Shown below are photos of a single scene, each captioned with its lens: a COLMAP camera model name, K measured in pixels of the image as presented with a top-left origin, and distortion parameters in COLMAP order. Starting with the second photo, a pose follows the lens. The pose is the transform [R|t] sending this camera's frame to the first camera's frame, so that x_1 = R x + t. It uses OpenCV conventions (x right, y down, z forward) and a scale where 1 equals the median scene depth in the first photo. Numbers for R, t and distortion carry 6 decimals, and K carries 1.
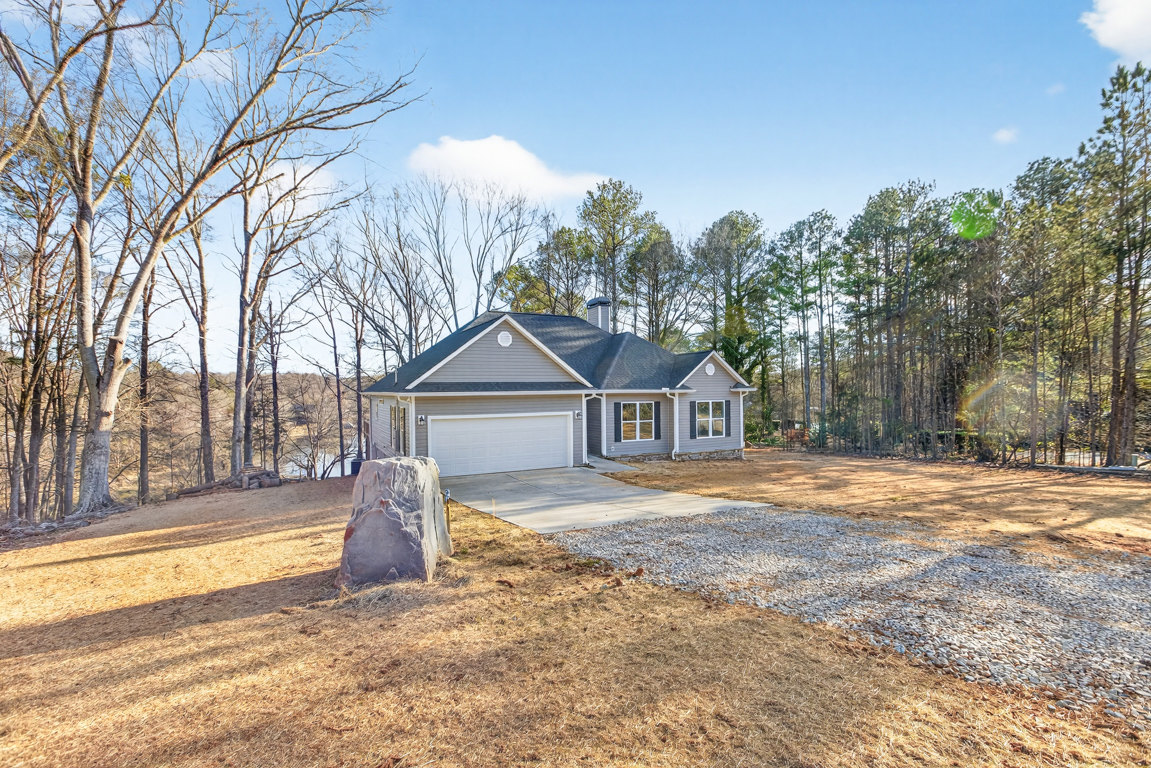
lens RADIAL K [[521.5, 0, 575.2], [0, 521.5, 374.9], [0, 0, 1]] dist [-0.000557, 0.000383]
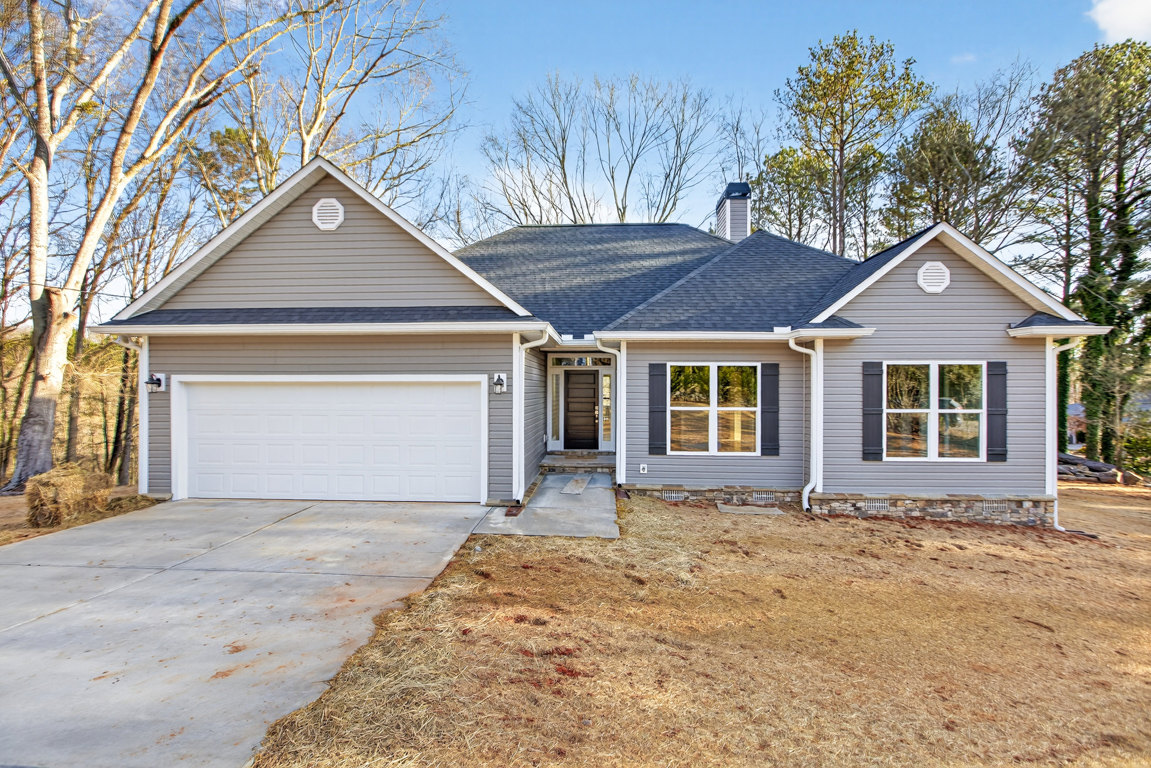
lens RADIAL K [[524.3, 0, 568.5], [0, 524.3, 384.7], [0, 0, 1]] dist [-0.000086, 0.000453]
pose [[0.862409, 0.006739, -0.506168, 0.234011], [0.003743, 0.999799, 0.019689, 0.060544], [0.506199, -0.018875, 0.862210, 0.573545]]
